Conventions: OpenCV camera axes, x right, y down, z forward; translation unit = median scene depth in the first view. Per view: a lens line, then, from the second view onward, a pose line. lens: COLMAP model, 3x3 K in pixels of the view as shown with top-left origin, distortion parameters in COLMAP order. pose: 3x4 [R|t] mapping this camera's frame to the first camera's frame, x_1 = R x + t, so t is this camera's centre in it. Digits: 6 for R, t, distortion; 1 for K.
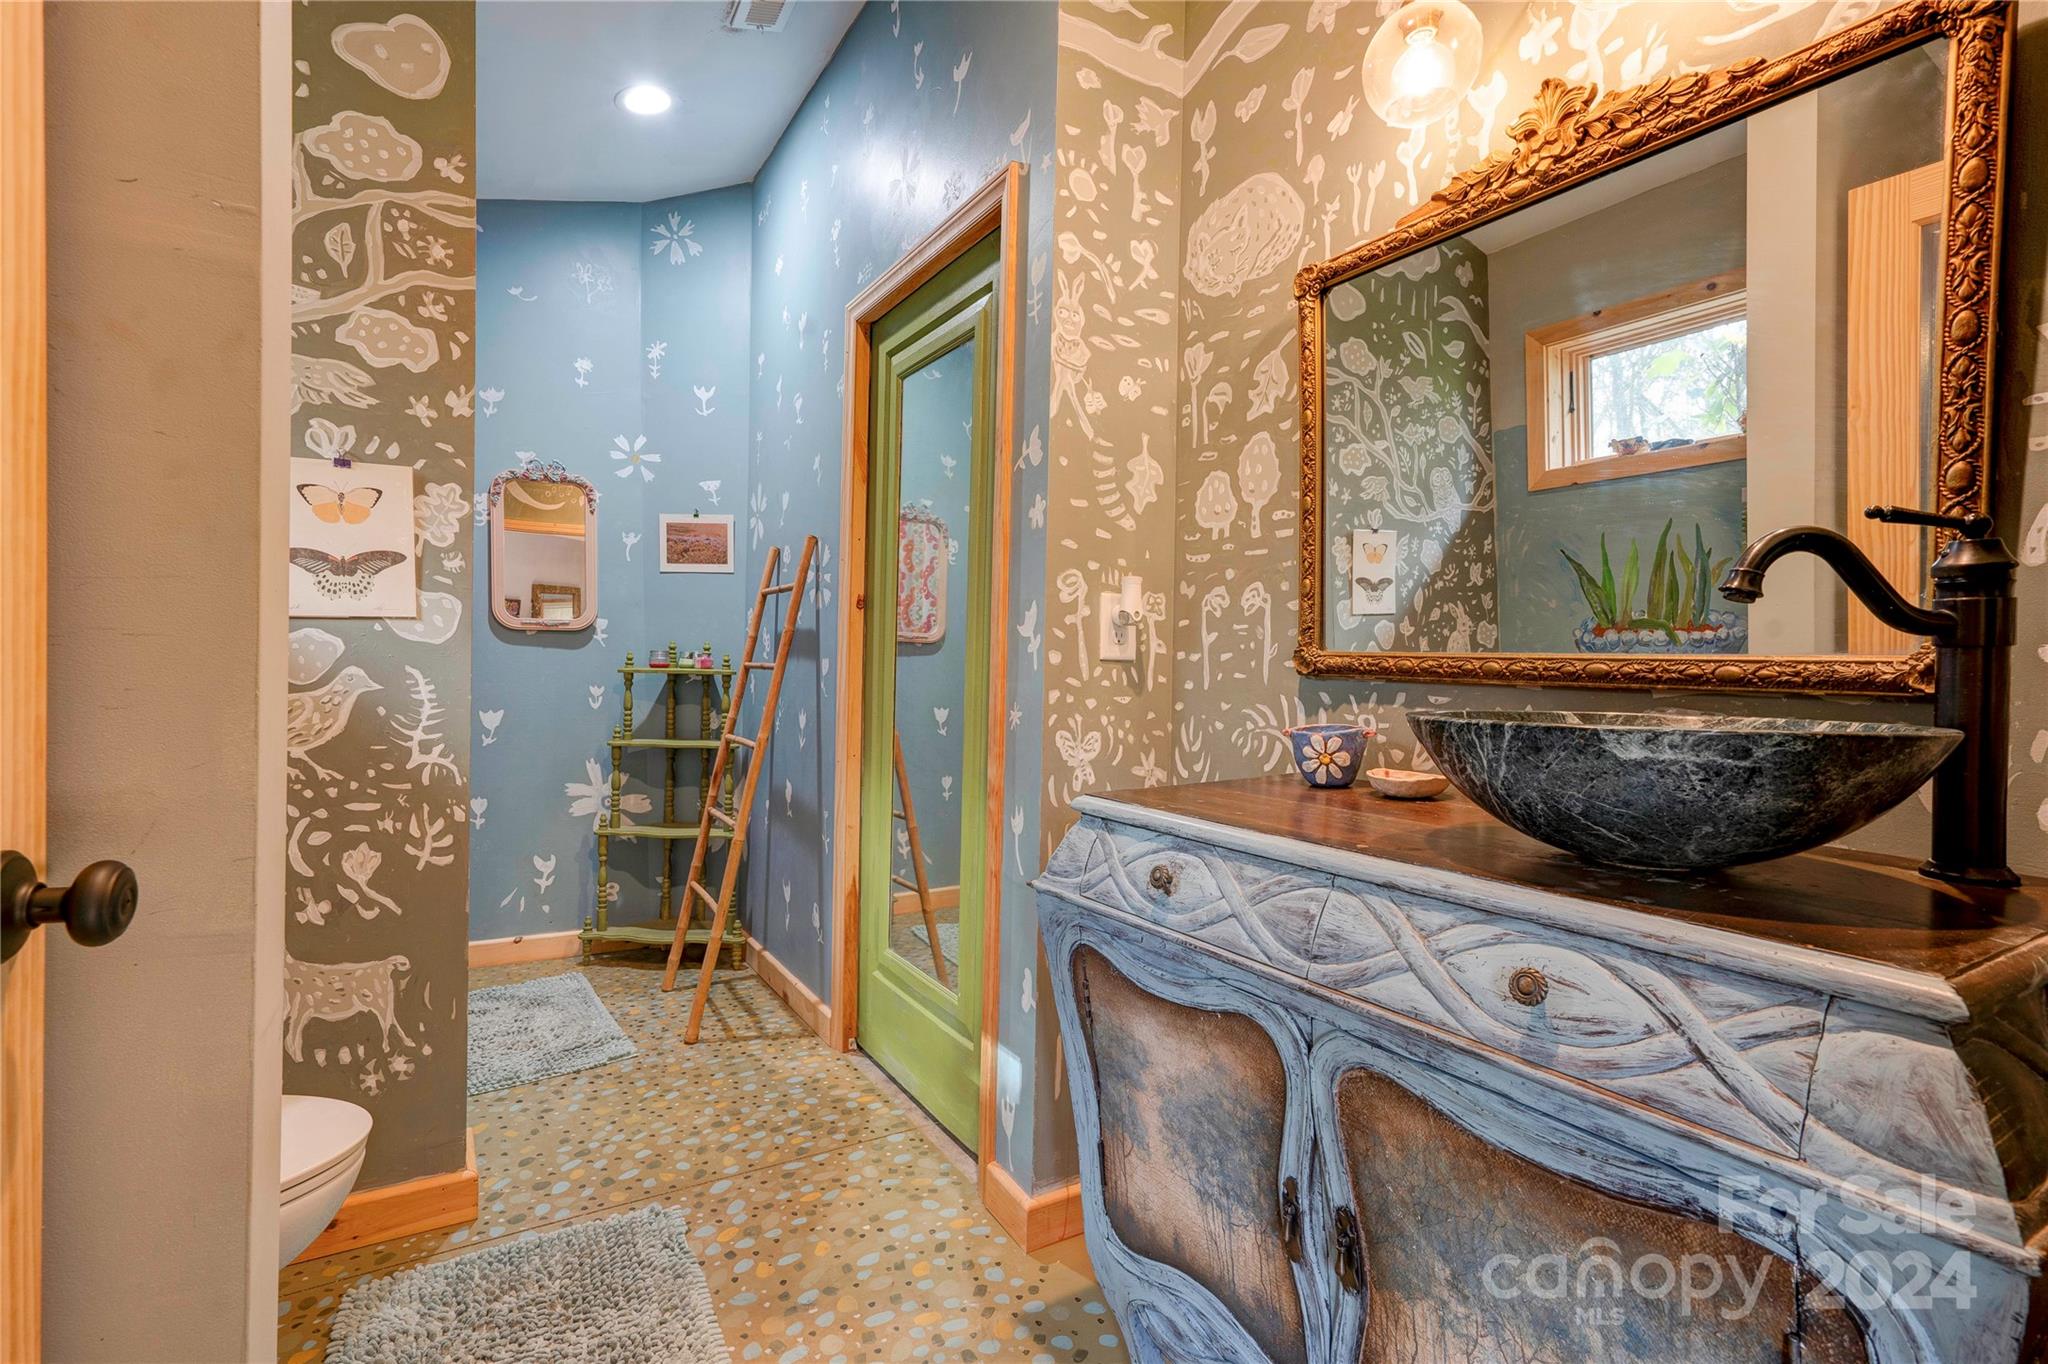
lens RADIAL K [[969.9, 0, 1008.3], [0, 969.9, 678.4], [0, 0, 1]] dist [-0.013282, 0.033749]
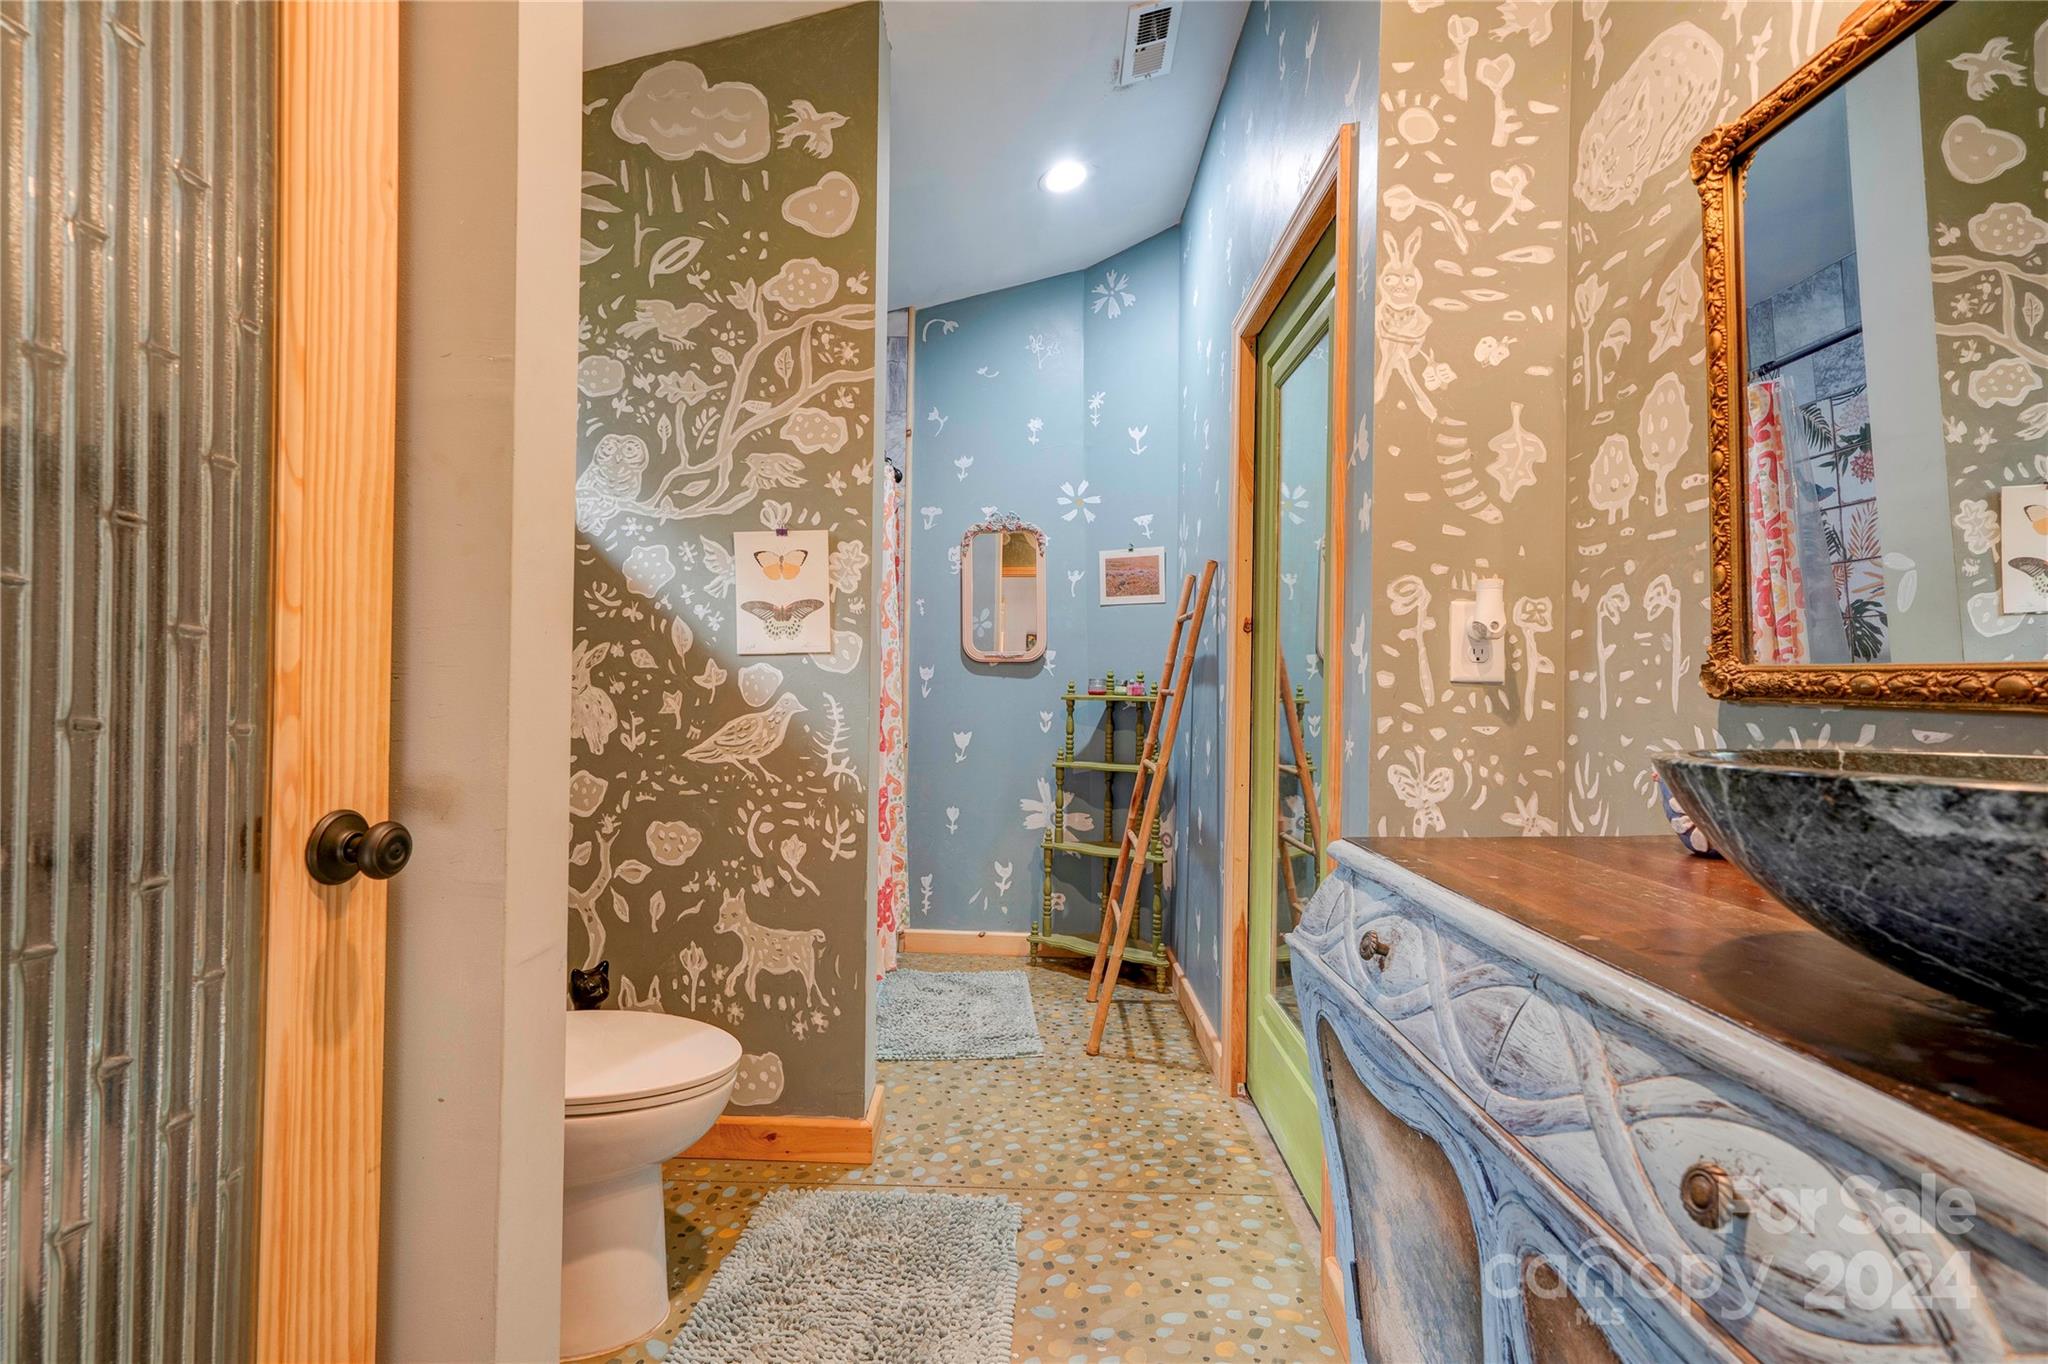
lens RADIAL K [[954.2, 0, 990.1], [0, 954.2, 680.4], [0, 0, 1]] dist [-0.001107, 0.011401]
pose [[0.842111, -0.010742, -0.539197, 0.204686], [-0.005032, 0.999602, -0.027774, 0.004627], [0.539281, 0.026102, 0.841721, 0.097893]]
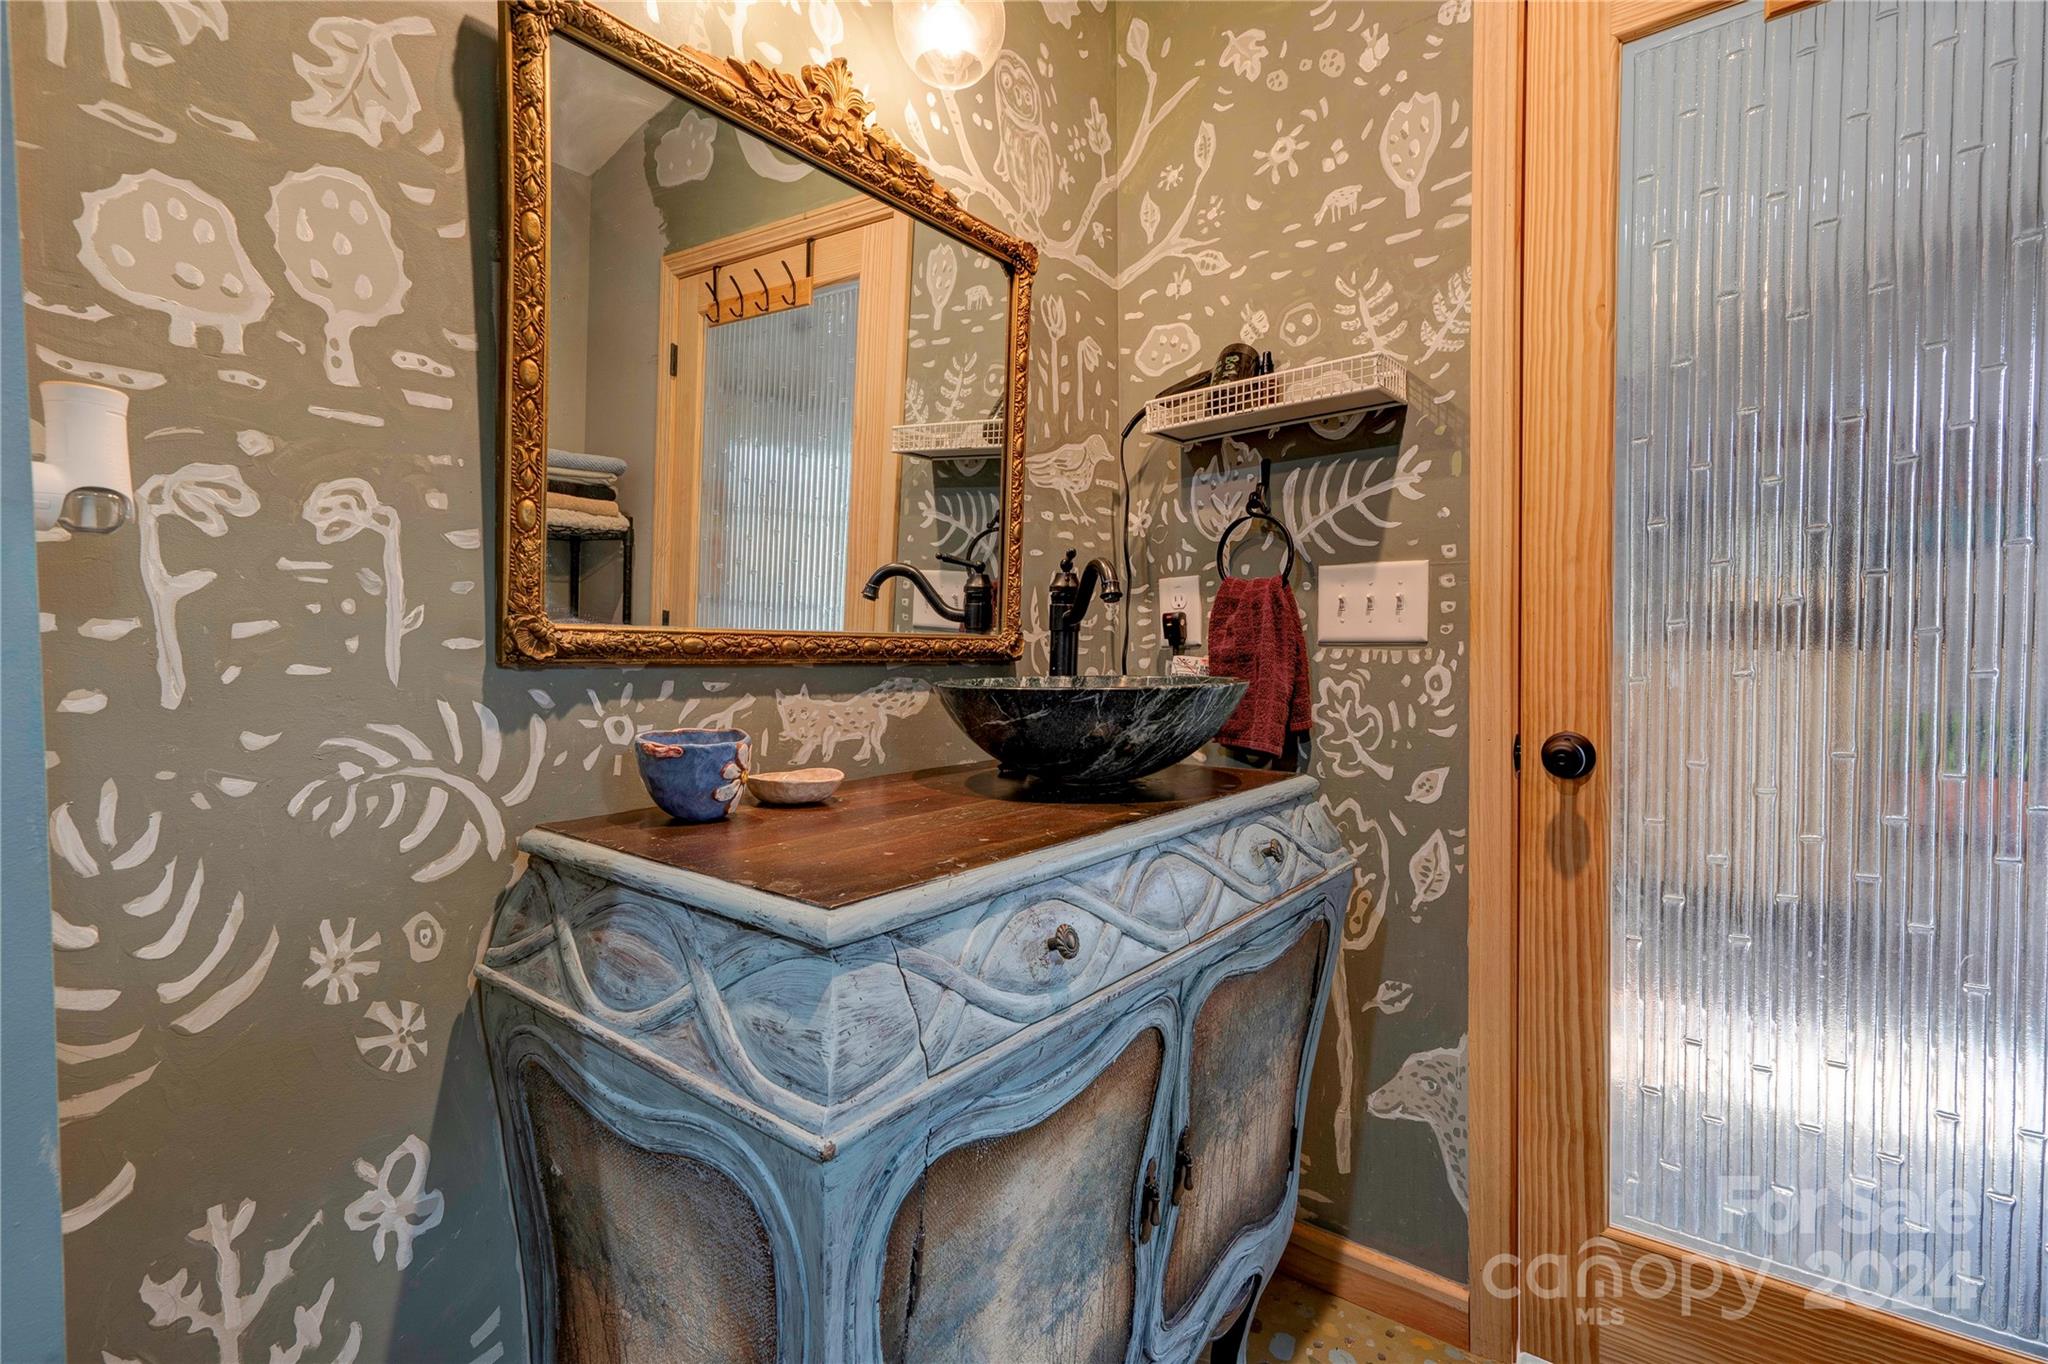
lens RADIAL K [[952.3, 0, 1012.5], [0, 952.3, 679.2], [0, 0, 1]] dist [-0.006173, 0.016715]
pose [[-0.363567, -0.041002, 0.930665, -0.303491], [0.015439, 0.998628, 0.050028, -0.015512], [-0.931440, 0.032557, -0.362435, 0.819565]]
